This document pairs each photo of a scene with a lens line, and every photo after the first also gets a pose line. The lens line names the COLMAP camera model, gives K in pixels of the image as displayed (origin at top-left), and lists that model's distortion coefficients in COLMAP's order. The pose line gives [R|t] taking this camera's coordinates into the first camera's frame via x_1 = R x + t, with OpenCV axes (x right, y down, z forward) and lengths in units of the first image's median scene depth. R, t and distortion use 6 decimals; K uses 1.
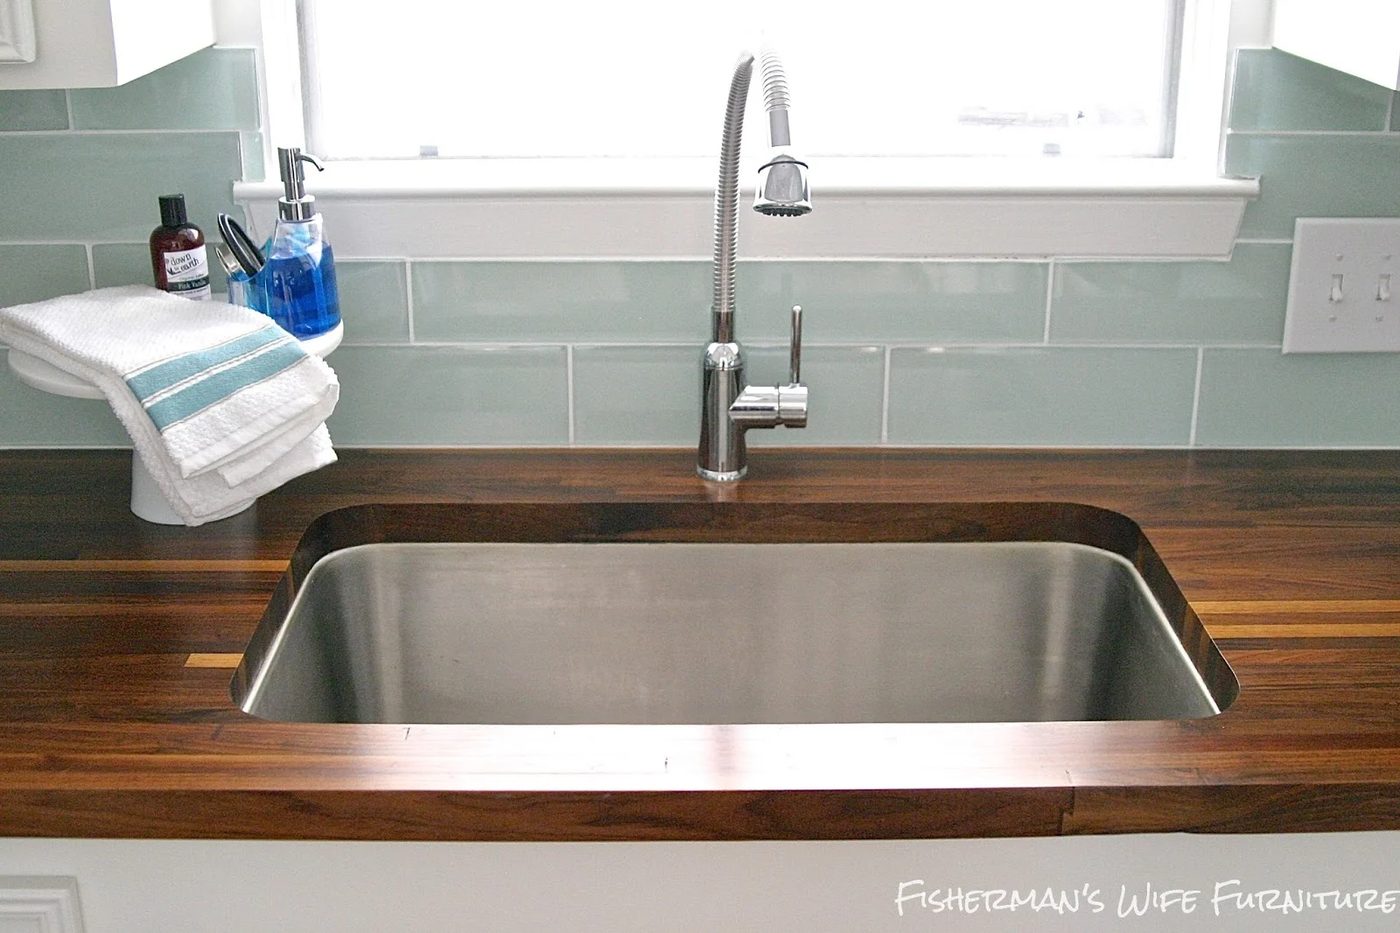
lens RADIAL K [[1825.5, 0, 696.6], [0, 1825.5, 492.4], [0, 0, 1]] dist [-0.118763, 0.060866]
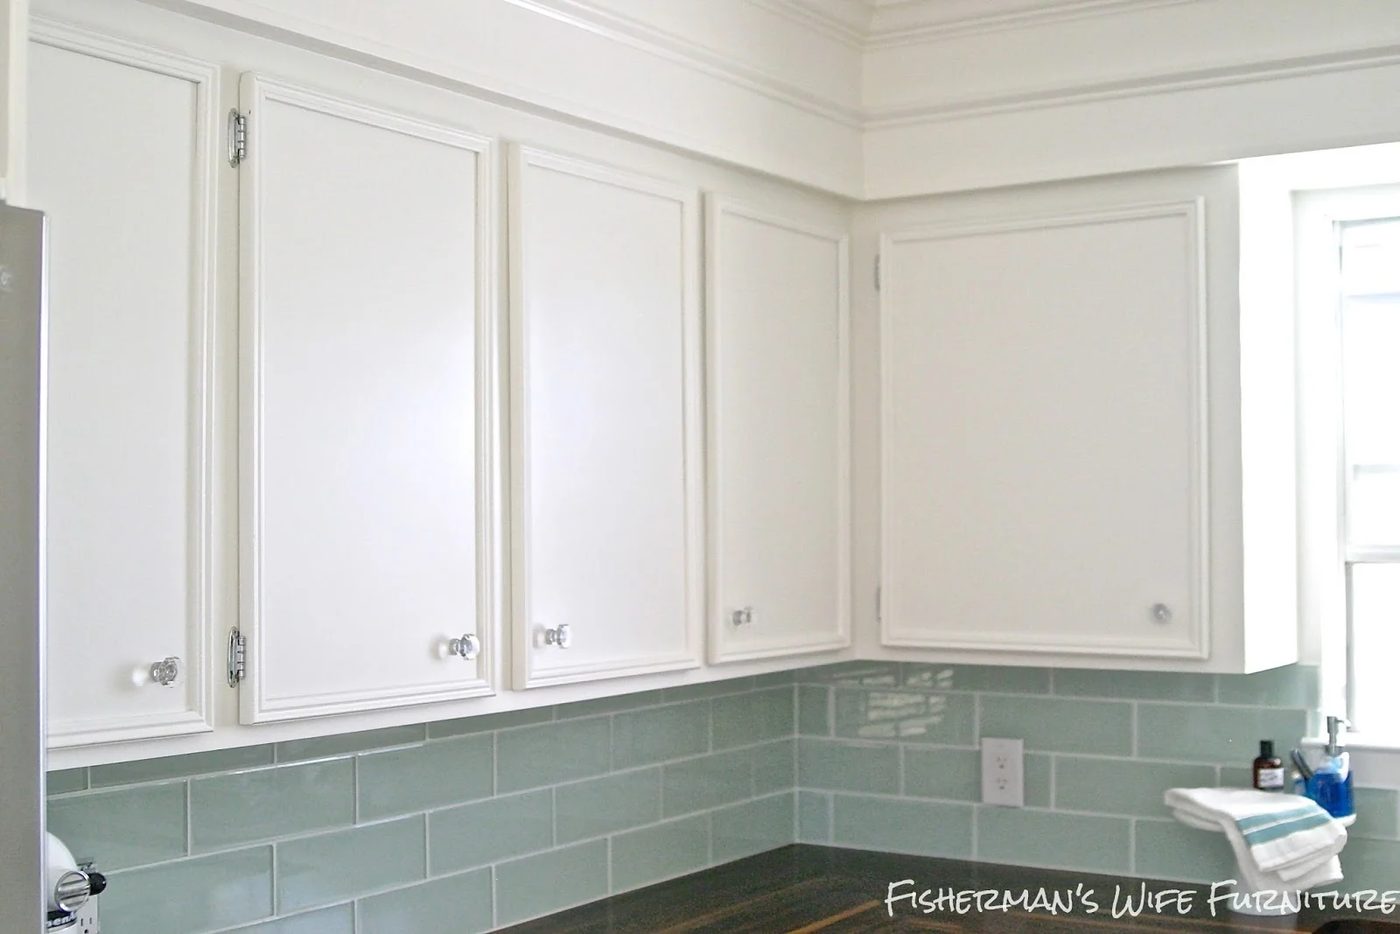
lens RADIAL K [[1825.5, 0, 696.6], [0, 1825.5, 492.9], [0, 0, 1]] dist [-0.118763, 0.060866]
pose [[0.832593, -0.009340, -0.553807, 0.254935], [-0.188767, 0.935215, -0.299565, 0.270284], [0.520726, 0.353956, 0.776890, -0.854776]]
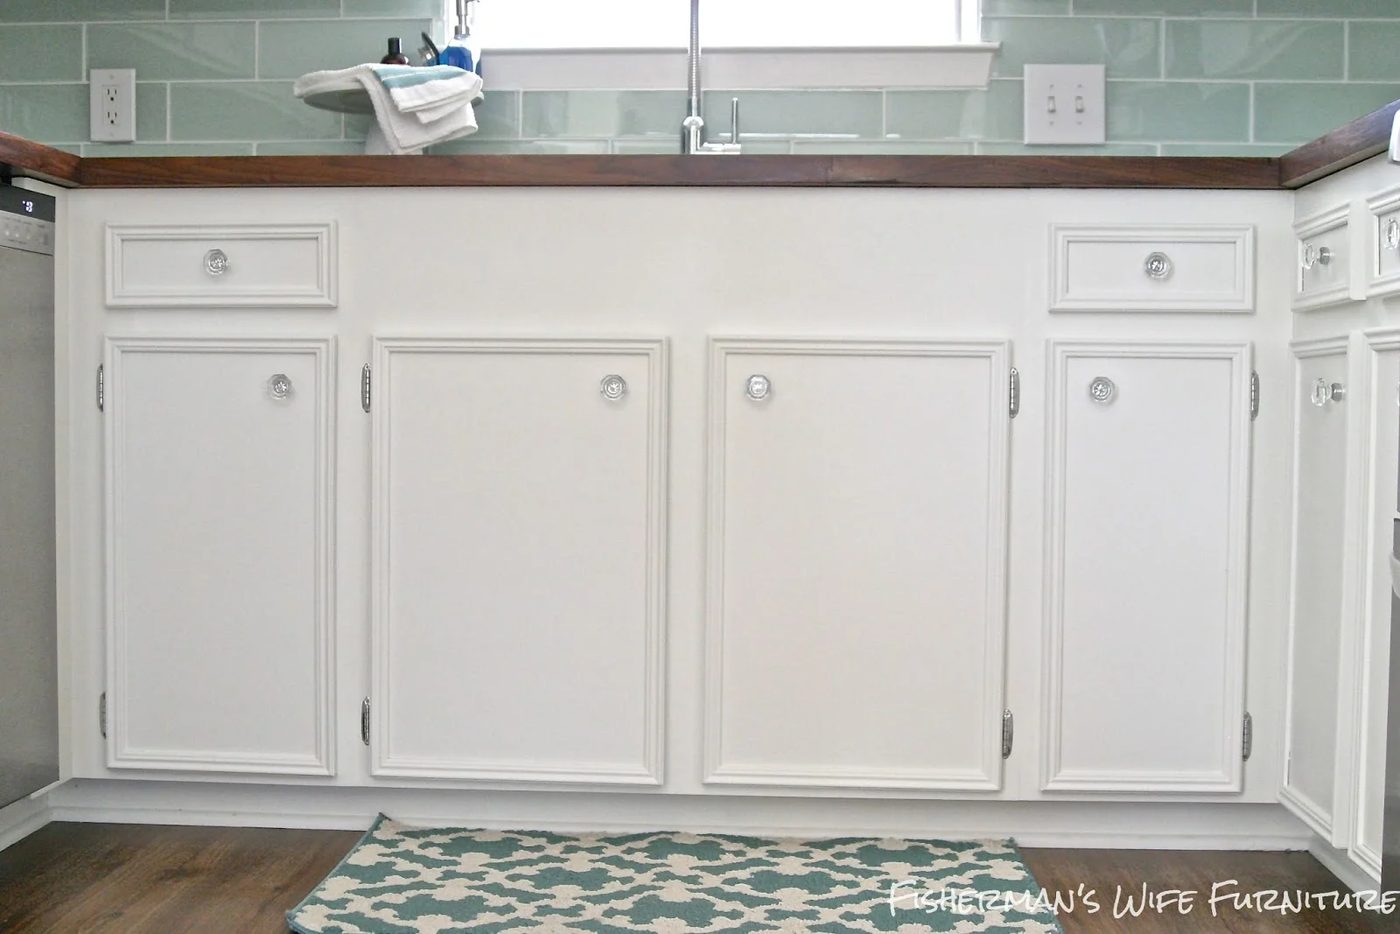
lens RADIAL K [[1825.5, 0, 696.6], [0, 1825.5, 492.9], [0, 0, 1]] dist [-0.118763, 0.060866]
pose [[0.998226, 0.008570, -0.058927, 0.131589], [-0.025532, 0.955610, -0.293526, 0.831328], [0.053796, 0.294509, 0.954133, -0.619741]]
